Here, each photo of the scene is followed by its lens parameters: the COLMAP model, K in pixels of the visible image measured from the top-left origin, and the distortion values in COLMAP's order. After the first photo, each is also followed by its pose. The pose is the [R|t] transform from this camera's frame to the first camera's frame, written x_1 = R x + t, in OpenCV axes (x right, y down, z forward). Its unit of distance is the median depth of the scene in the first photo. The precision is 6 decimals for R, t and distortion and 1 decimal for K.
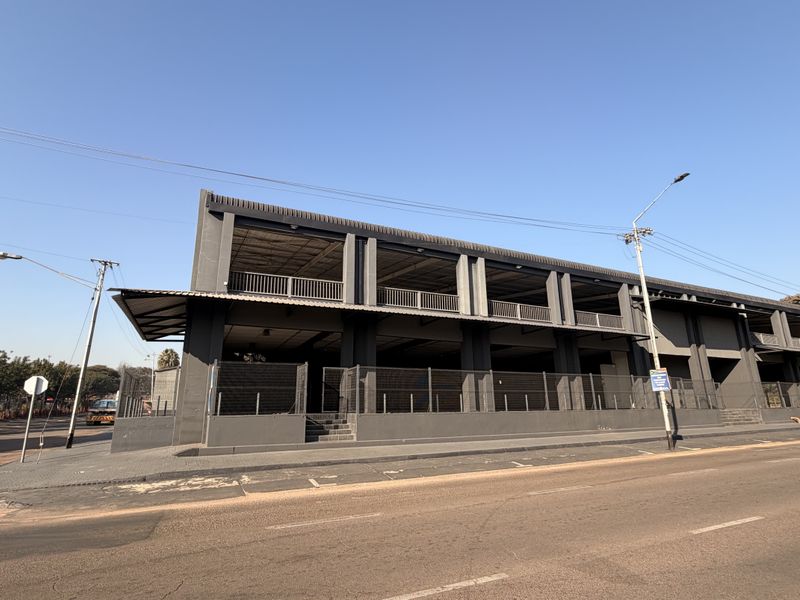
lens RADIAL K [[425.6, 0, 399.4], [0, 425.6, 297.8], [0, 0, 1]] dist [-0.002353, 0.002837]
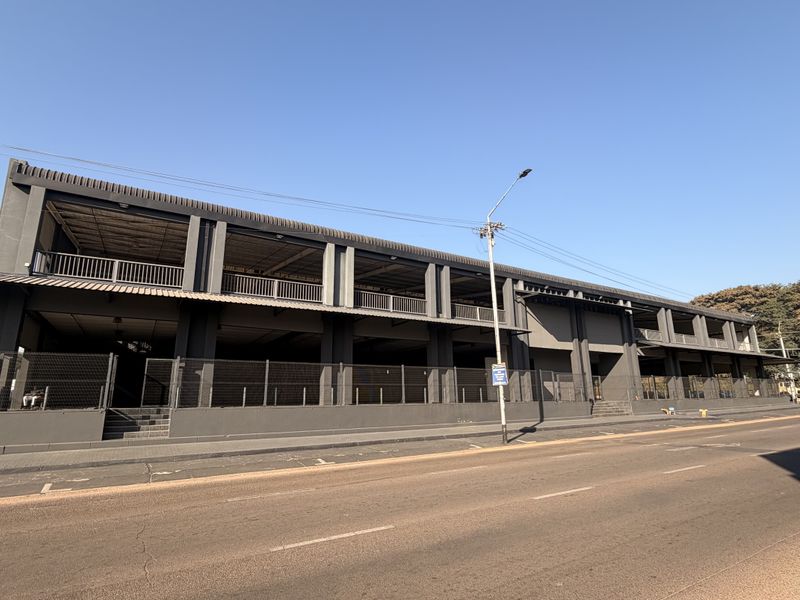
lens RADIAL K [[425.6, 0, 400.8], [0, 425.6, 301.5], [0, 0, 1]] dist [-0.002353, 0.002837]
pose [[0.995051, 0.023336, 0.096583, 0.248862], [-0.026541, 0.999134, 0.032037, -0.005173], [-0.095752, -0.034442, 0.994809, 0.023861]]
